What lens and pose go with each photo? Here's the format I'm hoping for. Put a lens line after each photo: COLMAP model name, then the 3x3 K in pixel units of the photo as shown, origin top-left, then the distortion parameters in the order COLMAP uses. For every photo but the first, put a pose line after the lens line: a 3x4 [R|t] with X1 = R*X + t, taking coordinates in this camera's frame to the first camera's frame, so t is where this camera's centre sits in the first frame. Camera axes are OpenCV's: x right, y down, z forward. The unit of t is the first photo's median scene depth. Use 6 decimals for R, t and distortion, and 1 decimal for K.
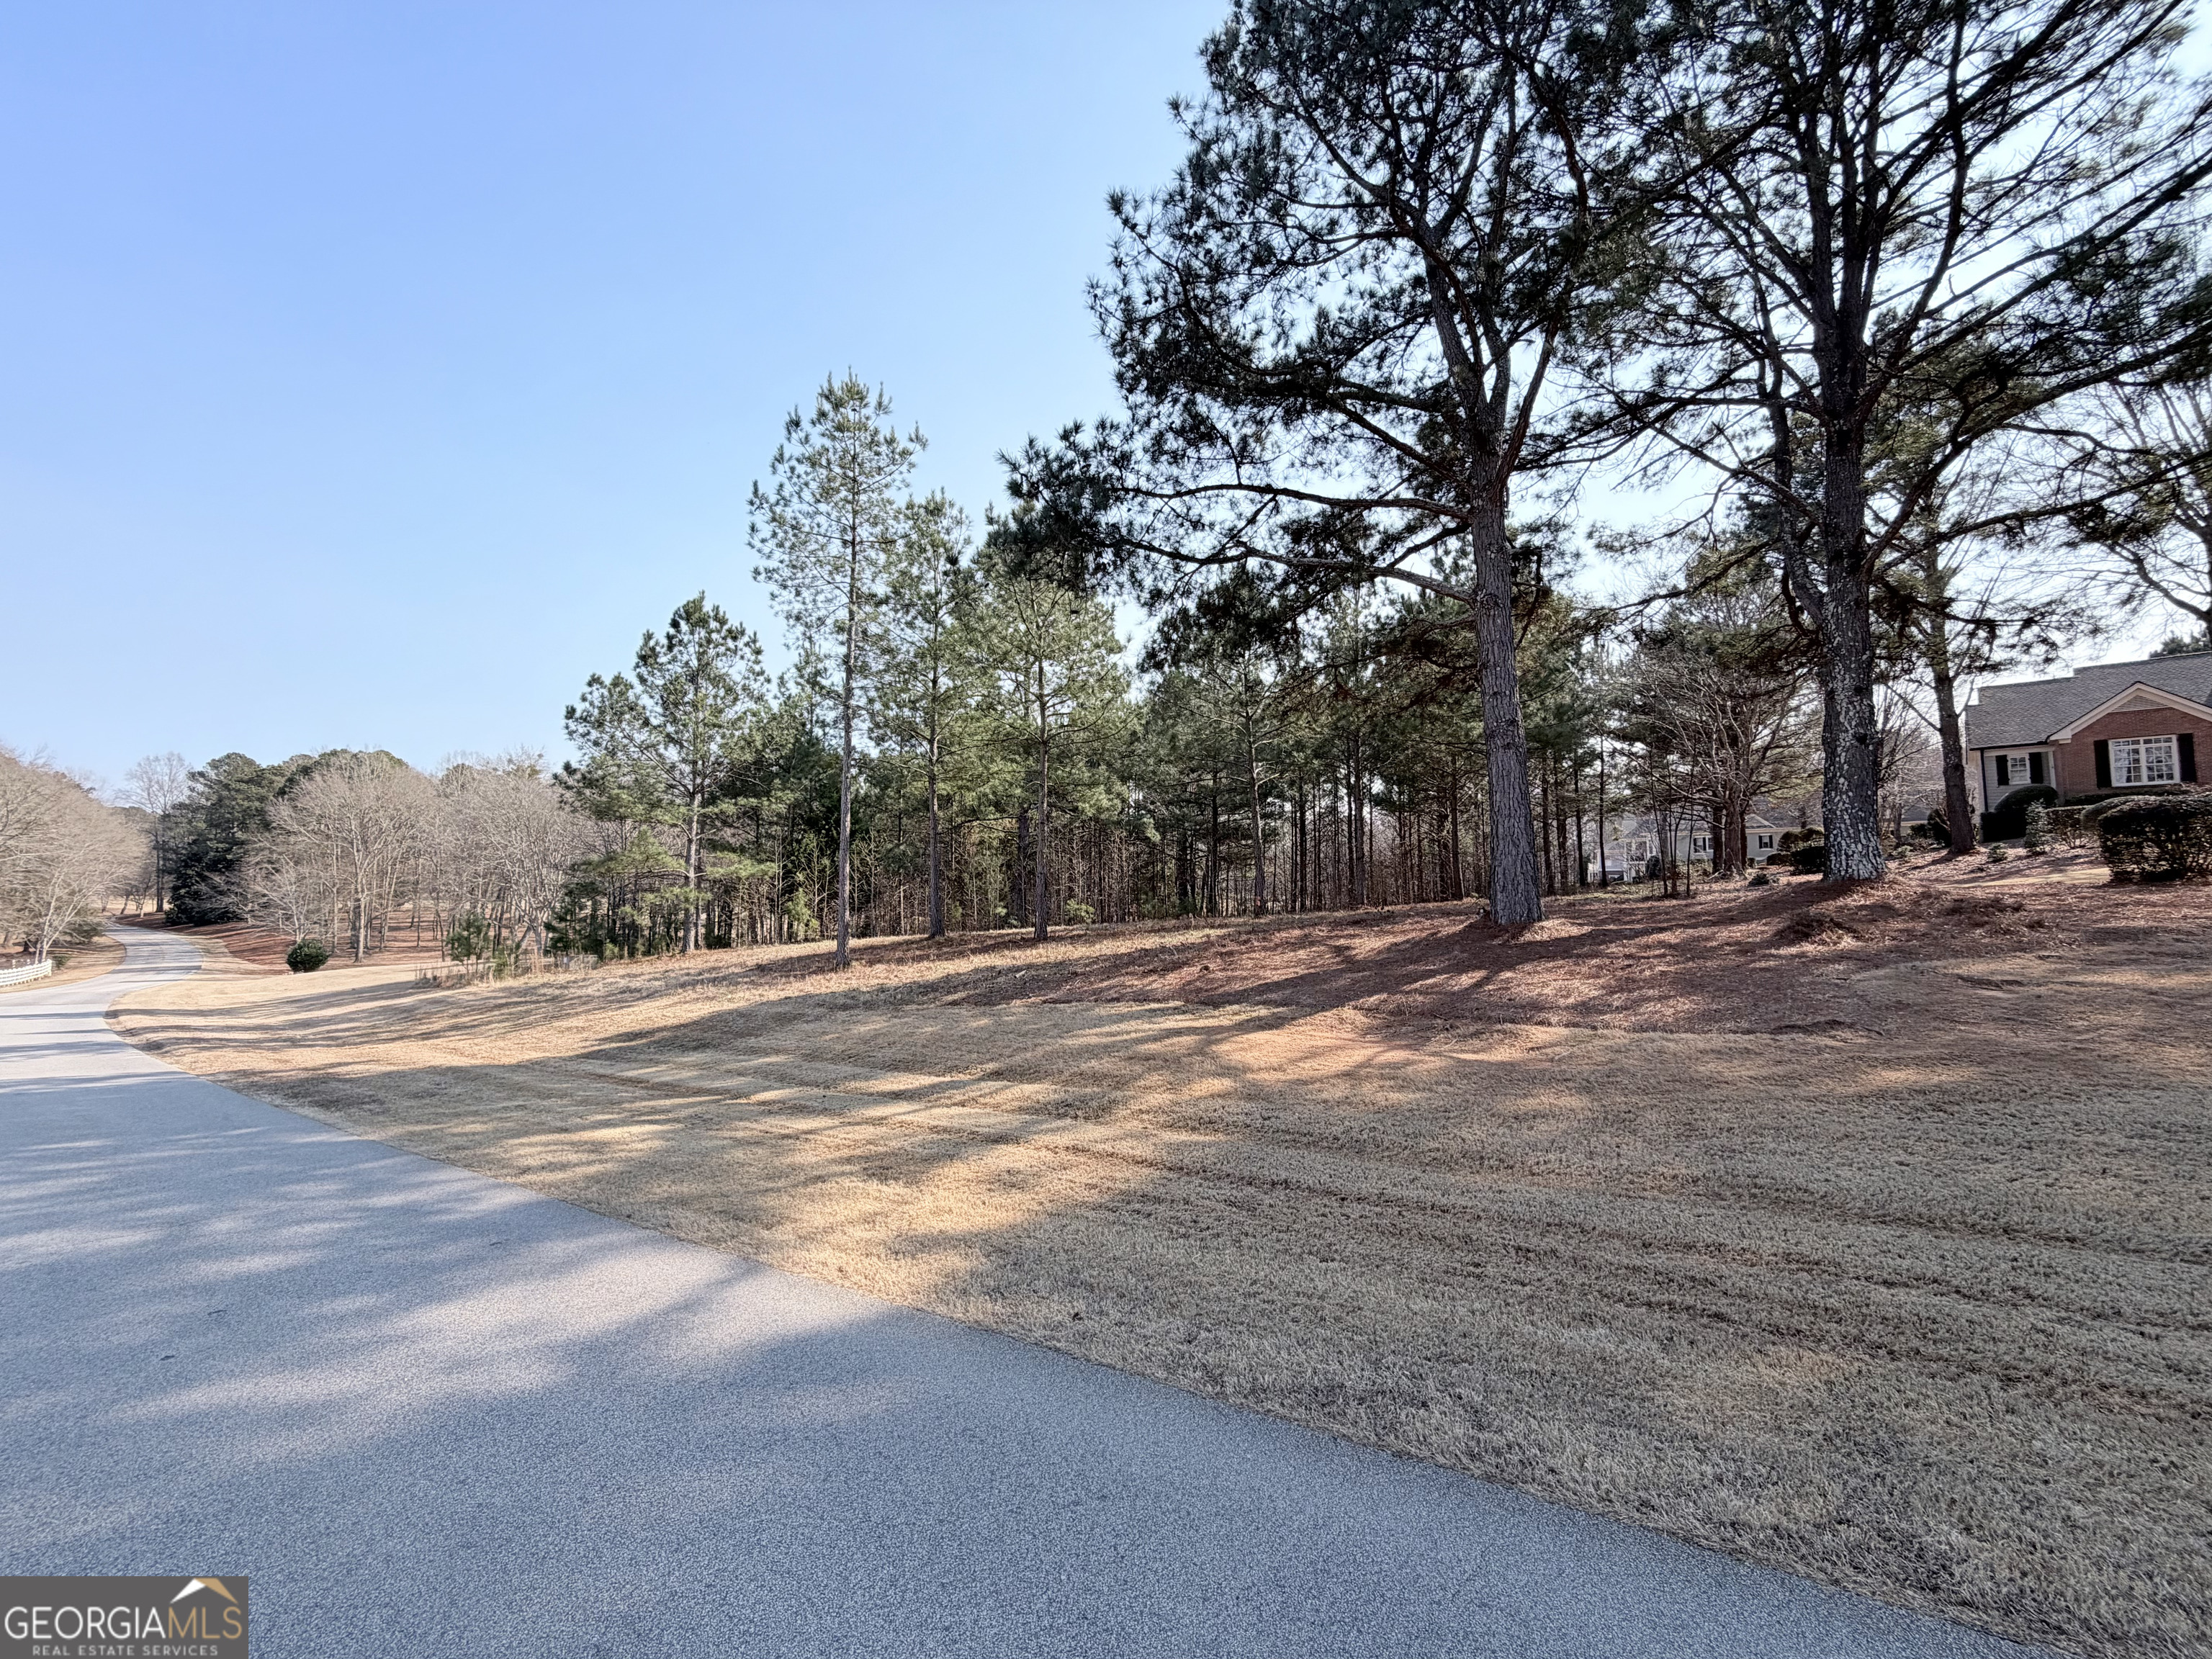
lens RADIAL K [[875.5, 0, 1106.0], [0, 875.5, 829.5], [0, 0, 1]] dist [-0.000878, 0.000230]
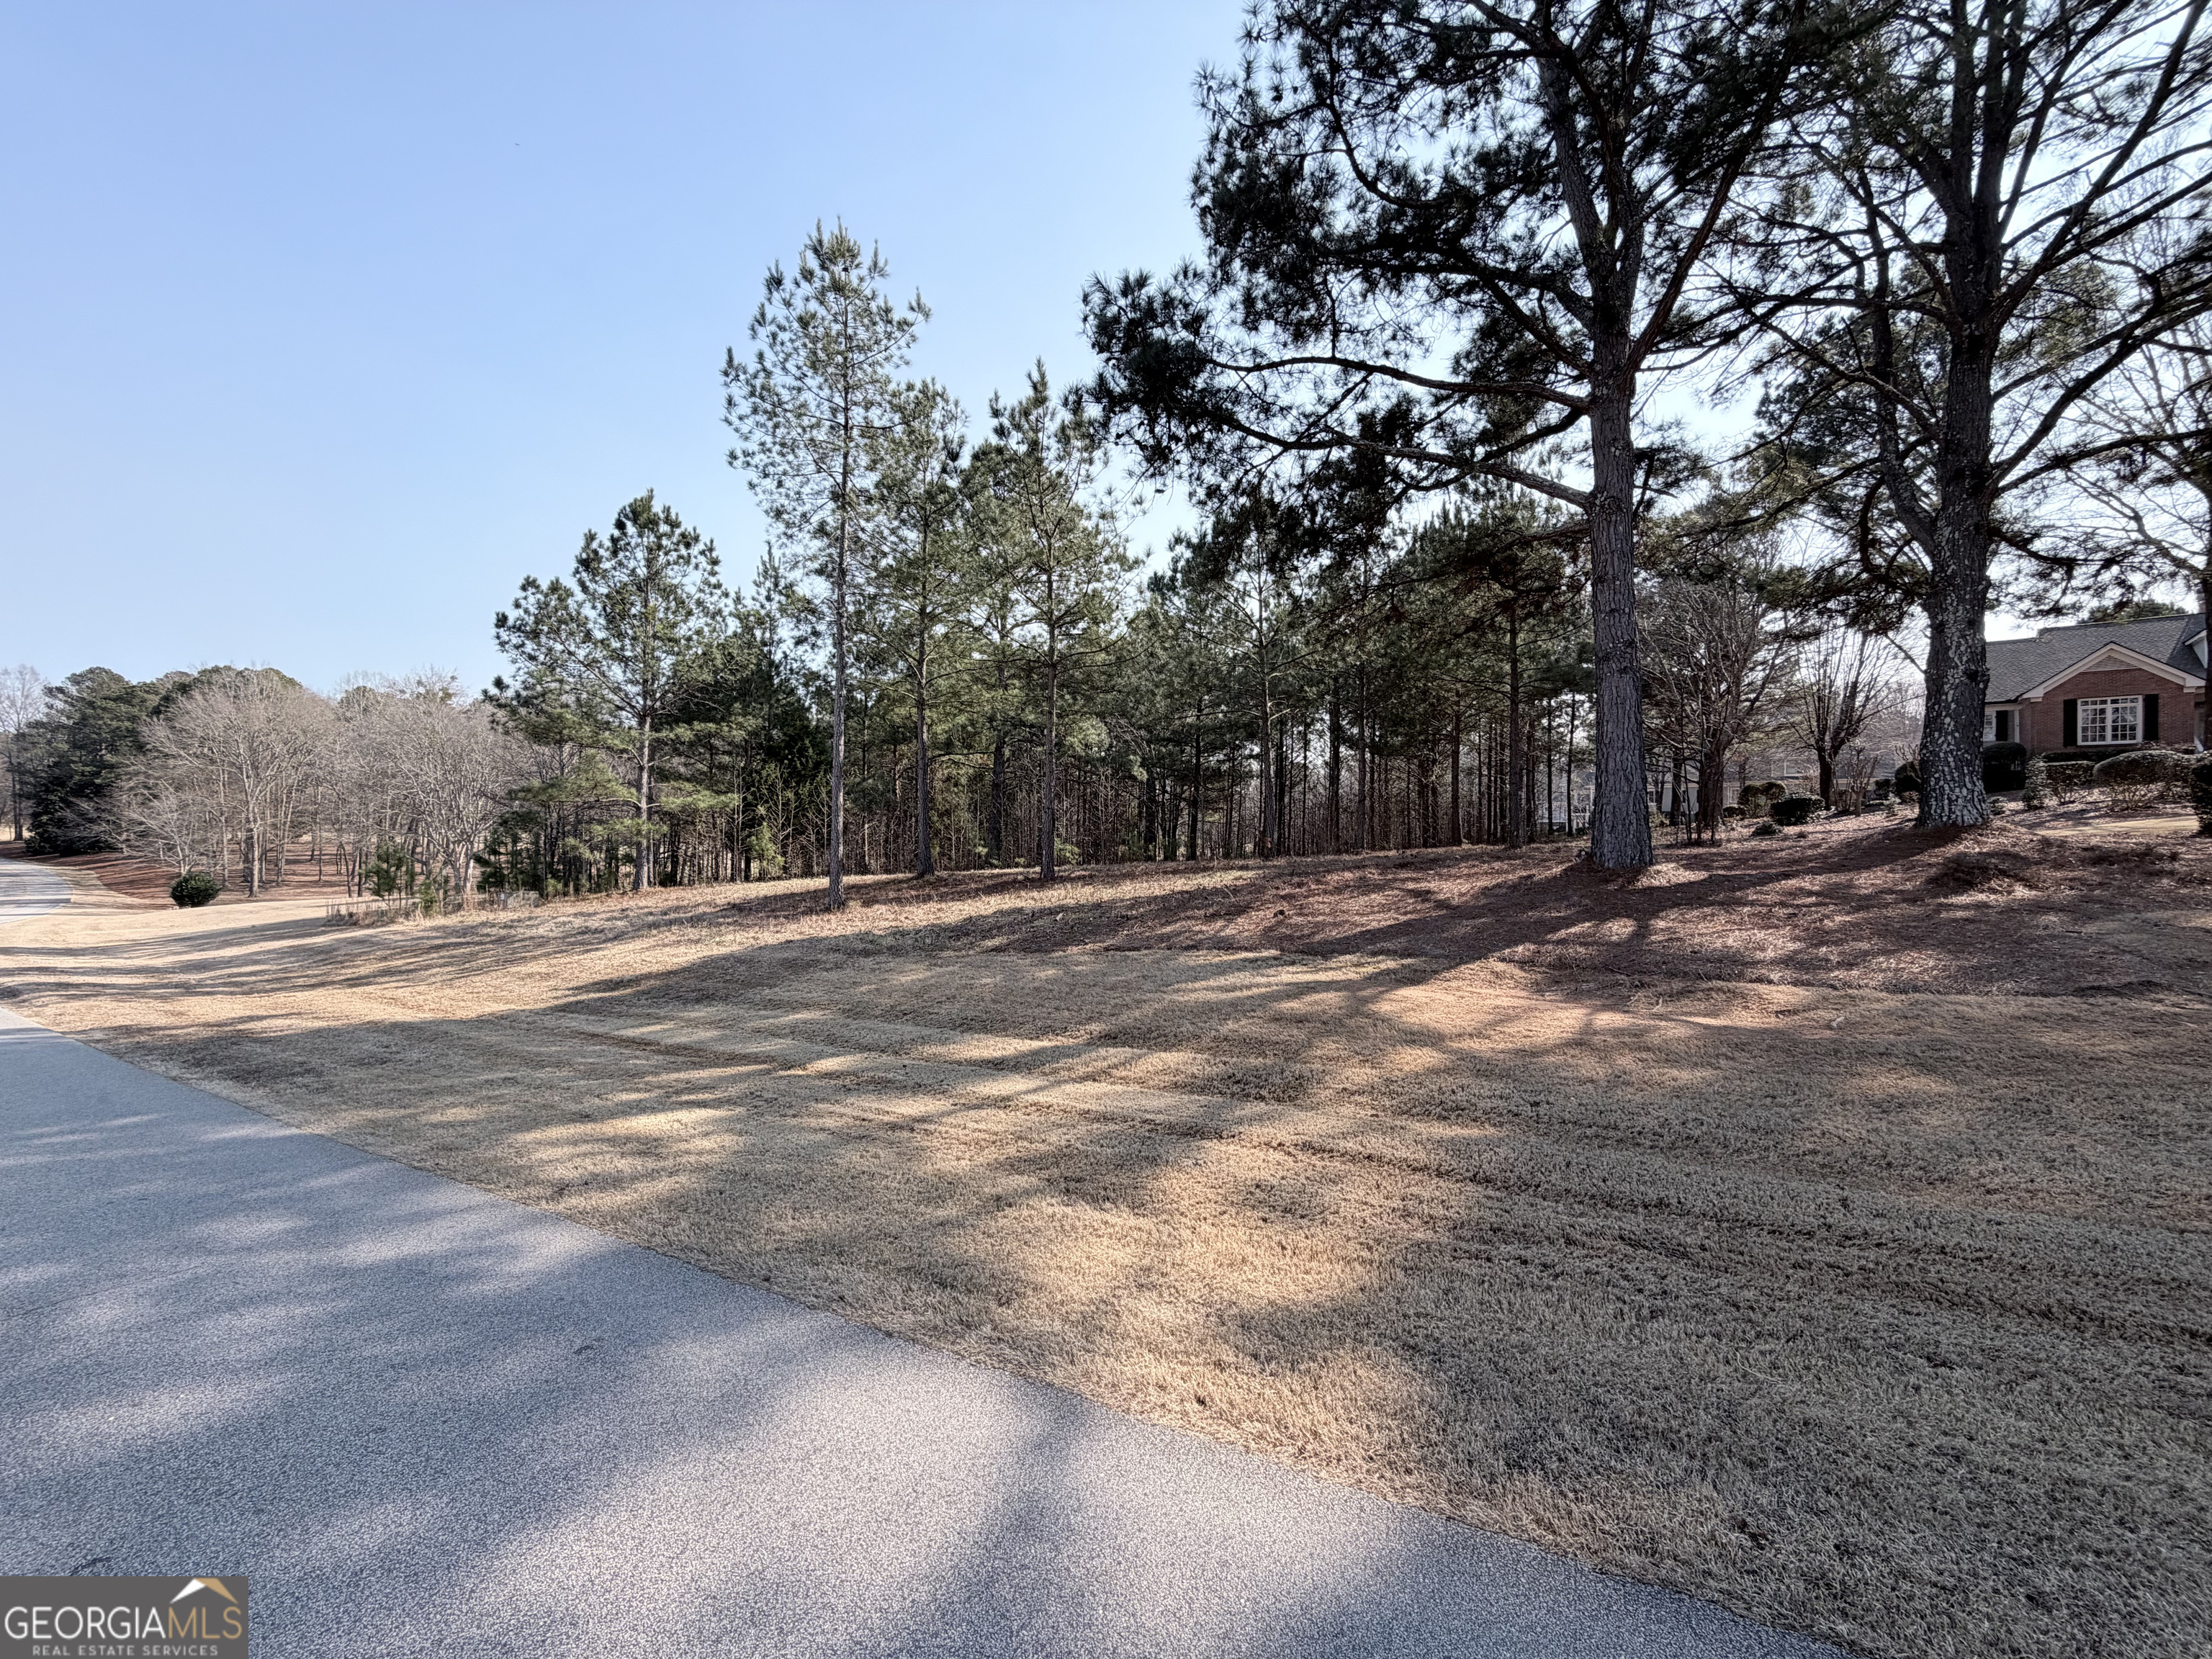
lens RADIAL K [[875.5, 0, 1106.0], [0, 875.5, 829.5], [0, 0, 1]] dist [-0.000878, 0.000230]
pose [[0.997436, 0.016429, 0.069657, -0.109468], [-0.020815, 0.997815, 0.062711, 0.018768], [-0.068474, -0.064000, 0.995598, 0.111963]]
